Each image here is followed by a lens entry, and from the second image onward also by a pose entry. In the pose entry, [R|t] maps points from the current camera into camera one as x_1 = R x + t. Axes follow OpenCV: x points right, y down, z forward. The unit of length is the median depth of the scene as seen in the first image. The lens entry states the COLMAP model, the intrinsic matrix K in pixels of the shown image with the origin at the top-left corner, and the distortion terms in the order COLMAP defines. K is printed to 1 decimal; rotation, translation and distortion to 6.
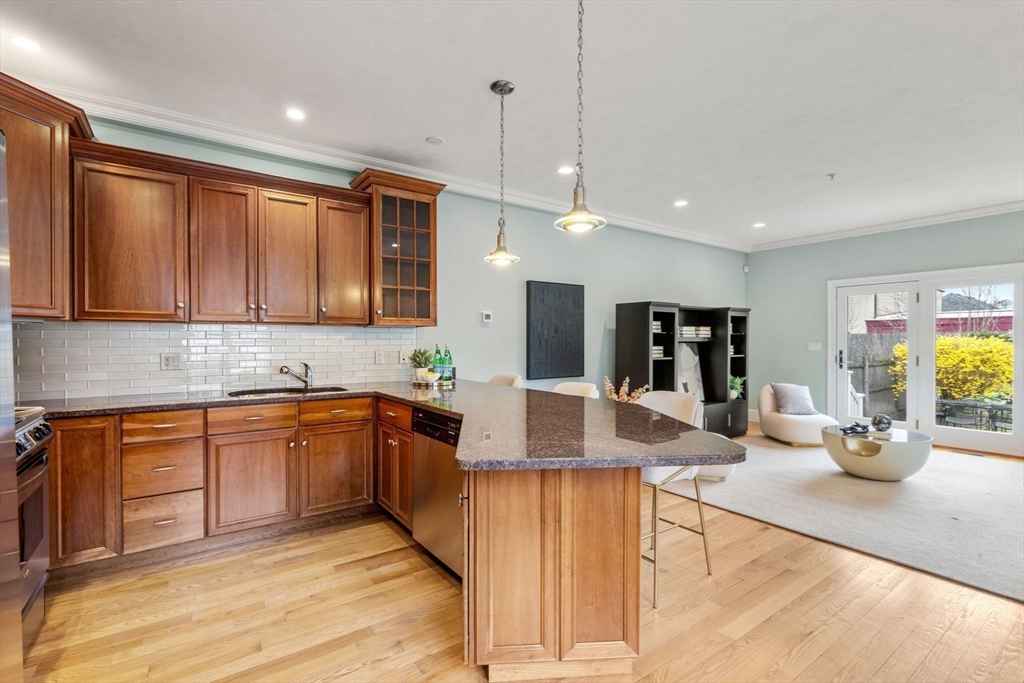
lens RADIAL K [[470.0, 0, 513.8], [0, 470.0, 343.1], [0, 0, 1]] dist [-0.002462, 0.000752]
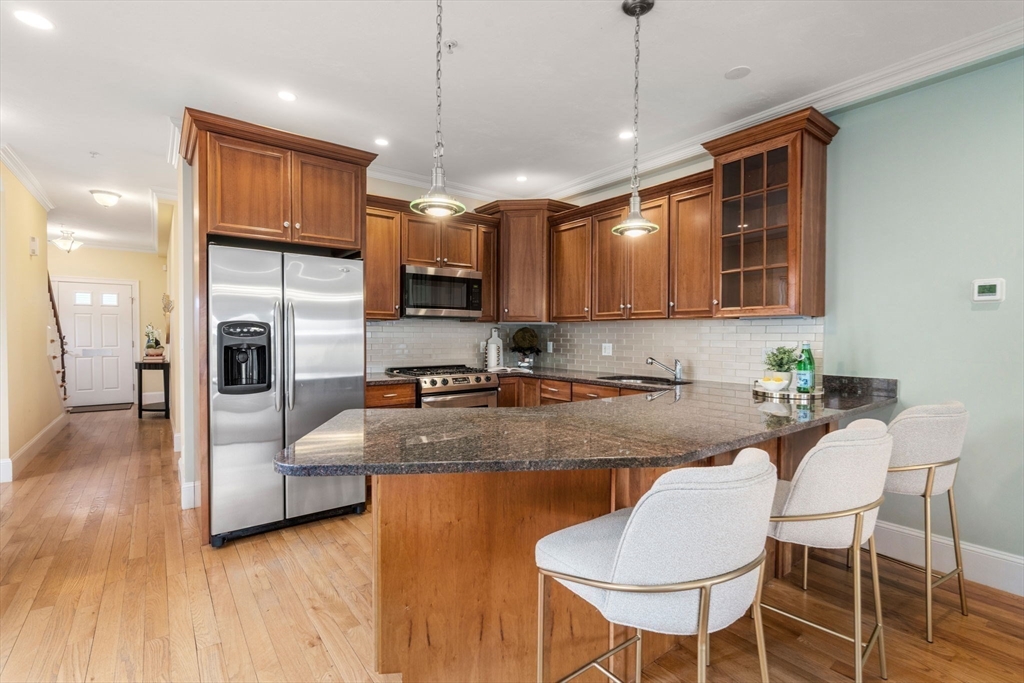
lens RADIAL K [[470.0, 0, 510.1], [0, 470.0, 344.7], [0, 0, 1]] dist [-0.002462, 0.000752]
pose [[0.032526, 0.018738, -0.999295, 0.602944], [-0.013229, 0.999745, 0.018316, 0.002170], [0.999383, 0.012624, 0.032766, 0.620085]]
